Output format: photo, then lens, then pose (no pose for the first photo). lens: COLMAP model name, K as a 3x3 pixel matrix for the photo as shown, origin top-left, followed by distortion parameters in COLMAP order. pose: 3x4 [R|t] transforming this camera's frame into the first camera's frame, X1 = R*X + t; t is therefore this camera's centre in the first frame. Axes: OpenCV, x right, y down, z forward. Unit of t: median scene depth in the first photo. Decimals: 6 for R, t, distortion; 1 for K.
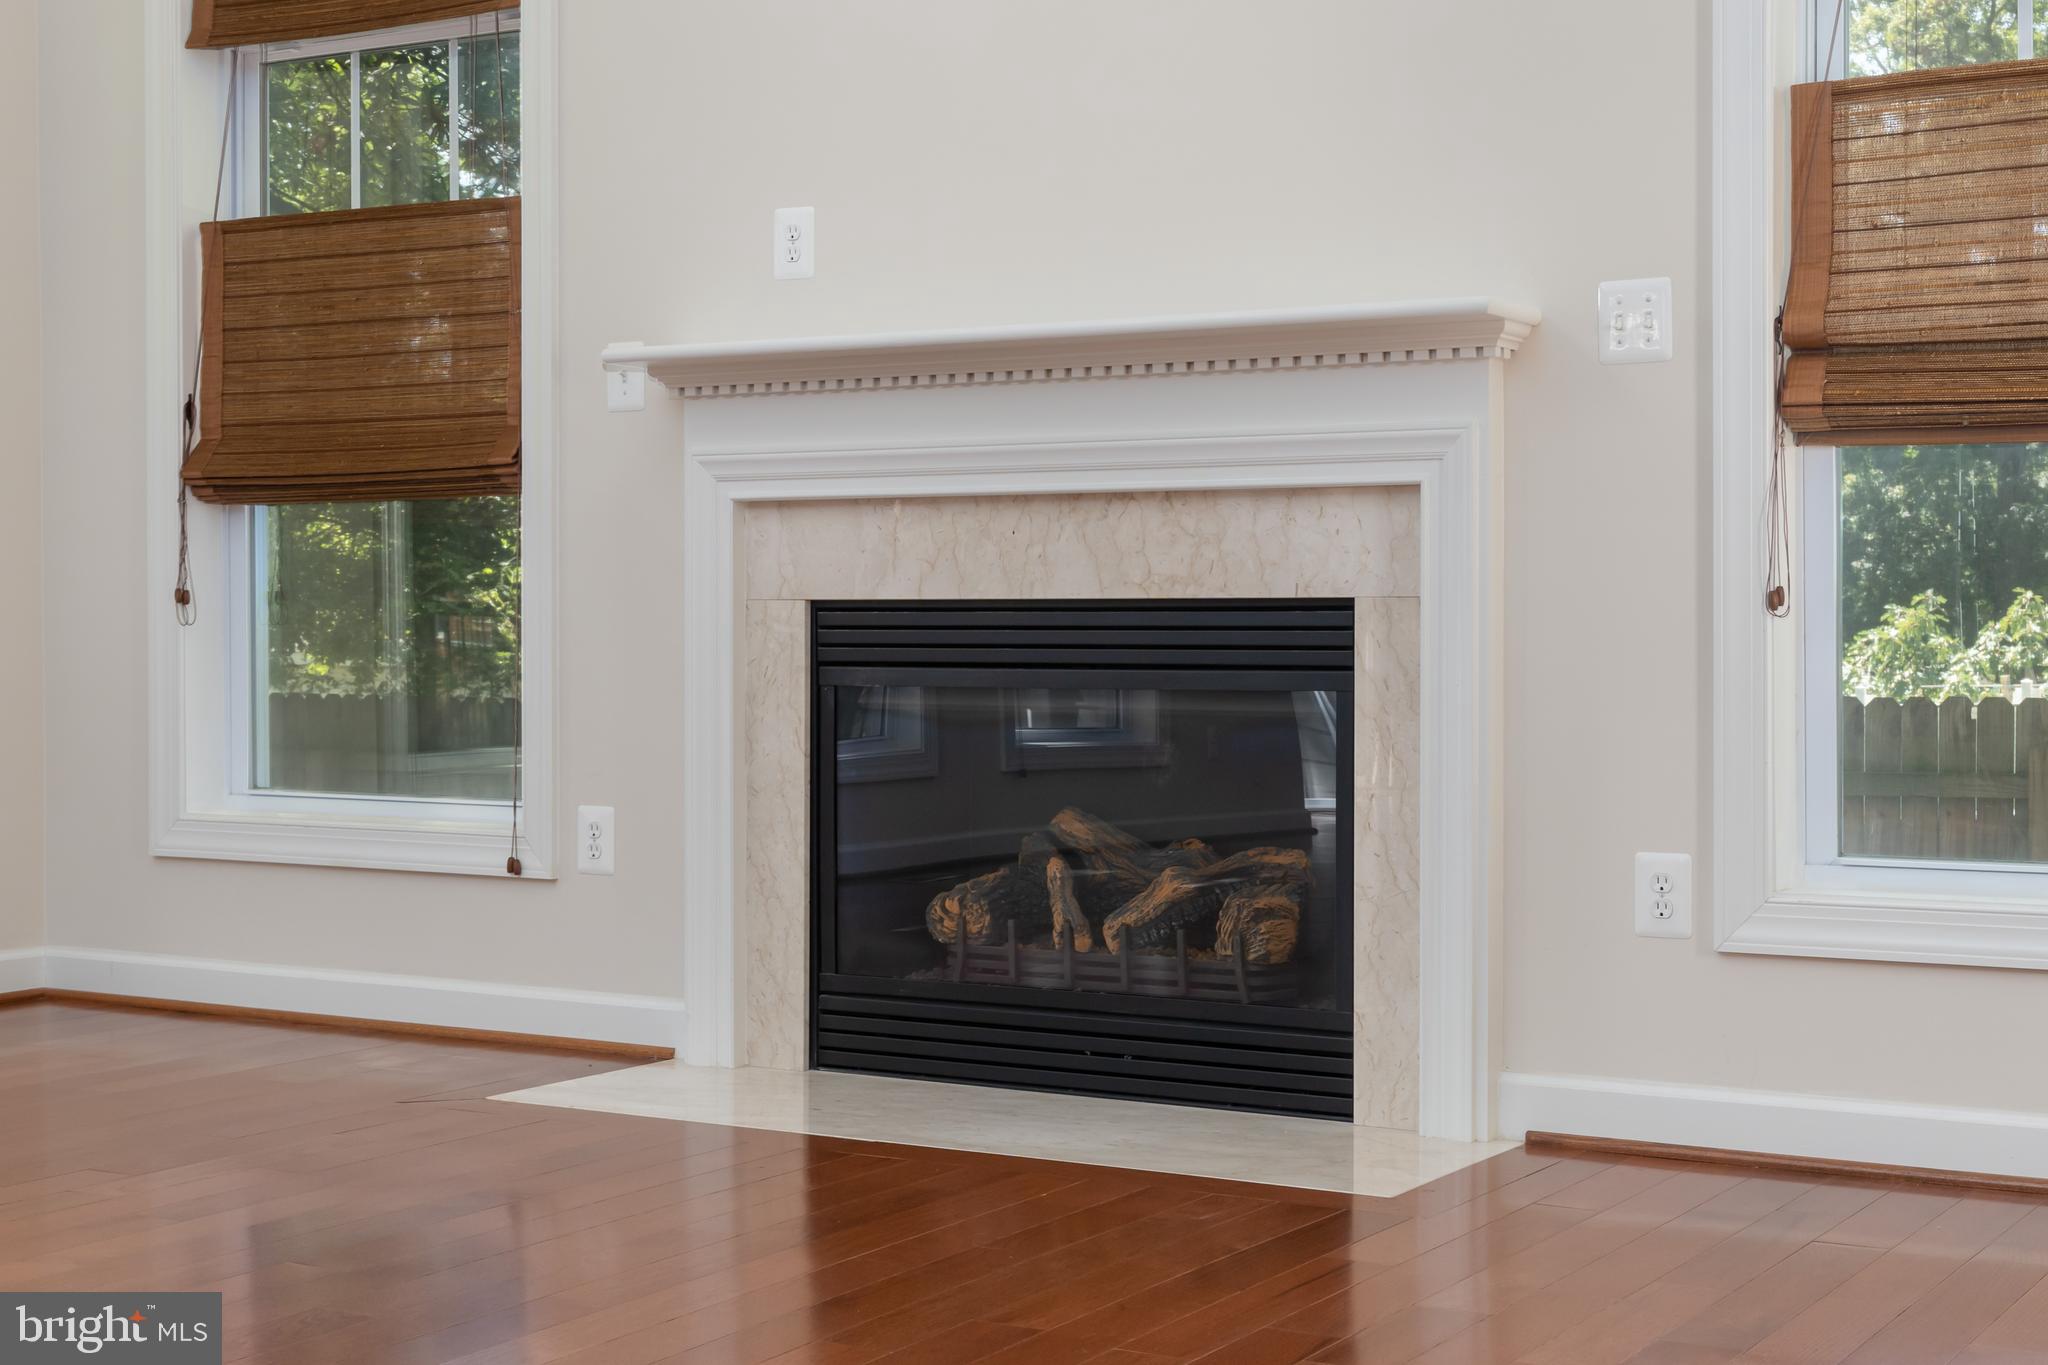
lens RADIAL K [[2965.0, 0, 1024.0], [0, 2965.0, 682.5], [0, 0, 1]] dist [-0.028966, -0.026631]
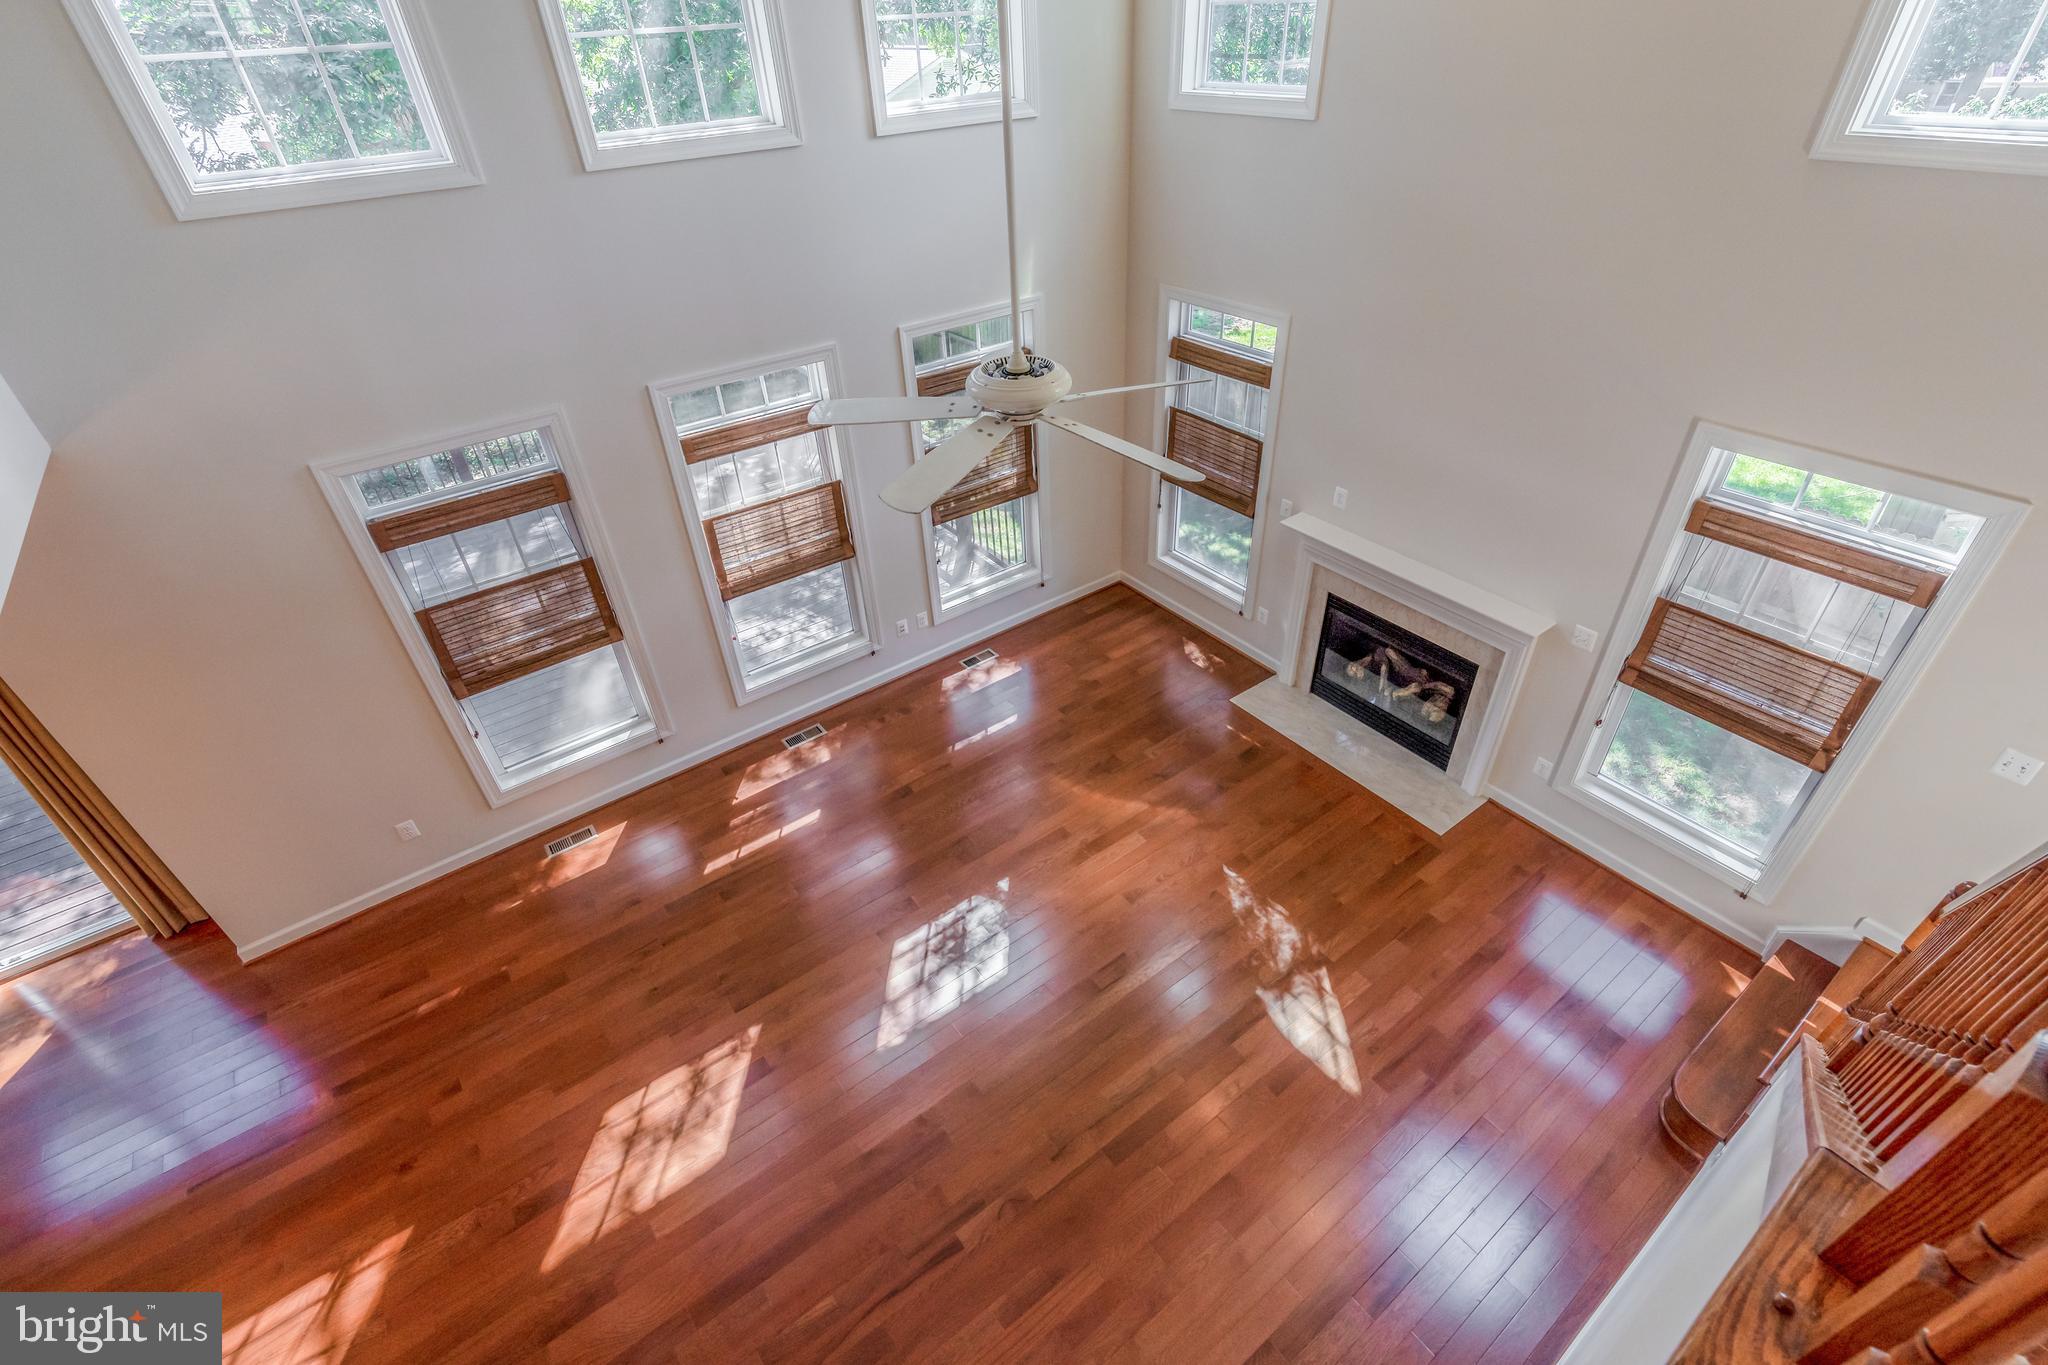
lens RADIAL K [[910.5, 0, 1024.0], [0, 910.5, 682.5], [0, 0, 1]] dist [0.000545, 0.000058]
pose [[0.928626, 0.186166, -0.320929, -0.039427], [0.038573, 0.811869, 0.582564, -0.608906], [0.369006, -0.553364, 0.746742, -0.044516]]
